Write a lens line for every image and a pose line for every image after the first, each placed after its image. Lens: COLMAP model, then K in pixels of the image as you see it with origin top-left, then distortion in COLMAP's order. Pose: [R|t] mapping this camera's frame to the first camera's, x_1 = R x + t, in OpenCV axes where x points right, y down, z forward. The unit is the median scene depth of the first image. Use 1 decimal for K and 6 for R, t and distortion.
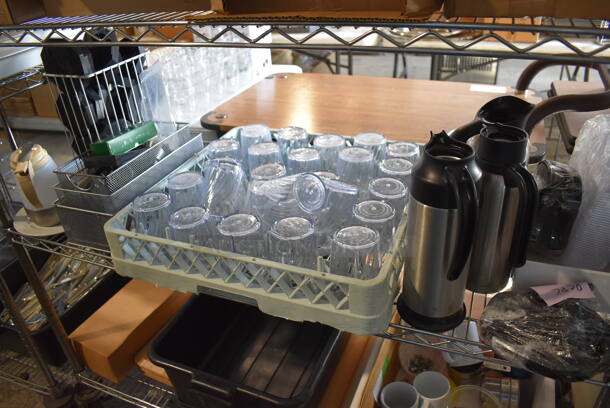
lens RADIAL K [[478.4, 0, 305.0], [0, 478.4, 204.0], [0, 0, 1]] dist [-0.091105, 0.013270]
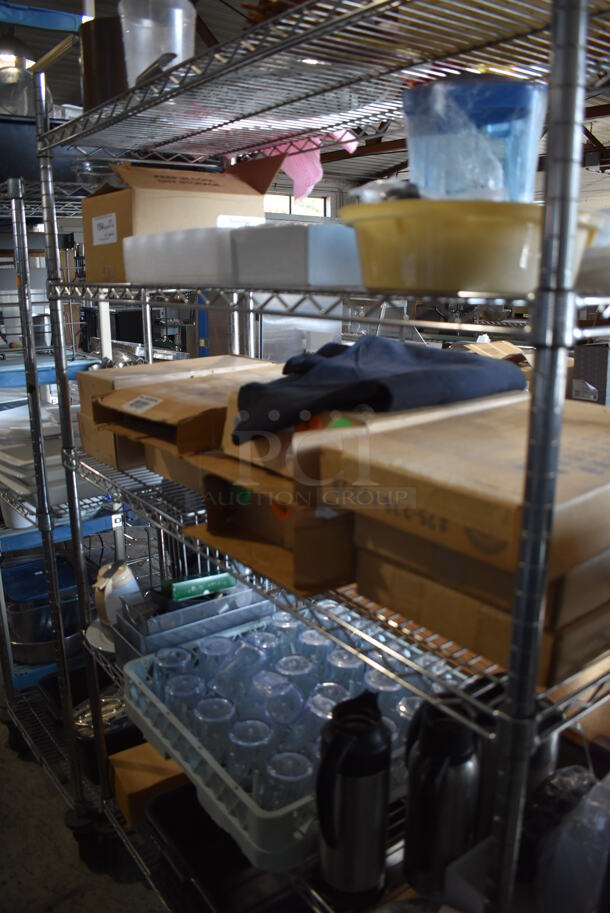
lens RADIAL K [[716.0, 0, 305.0], [0, 716.0, 456.5], [0, 0, 1]] dist [-0.091105, 0.013270]
pose [[0.853231, 0.191916, -0.484939, 0.493227], [-0.310396, 0.934085, -0.176462, -0.192489], [0.419108, 0.301086, 0.856560, -0.284336]]
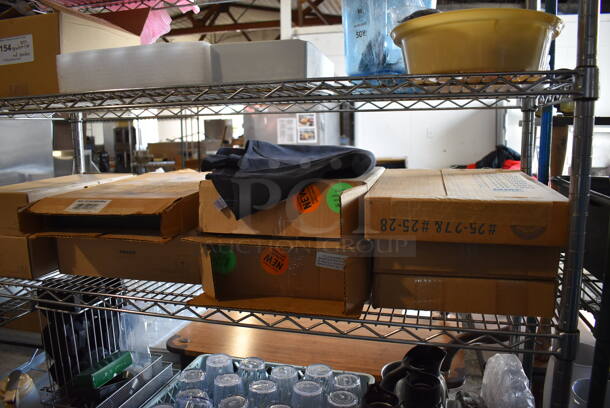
lens RADIAL K [[478.4, 0, 305.0], [0, 478.4, 204.0], [0, 0, 1]] dist [-0.091105, 0.013270]
pose [[0.993260, 0.032548, 0.111247, -0.041806], [0.012074, 0.925490, -0.378578, -0.076330], [-0.115280, 0.377370, 0.918859, -0.229591]]
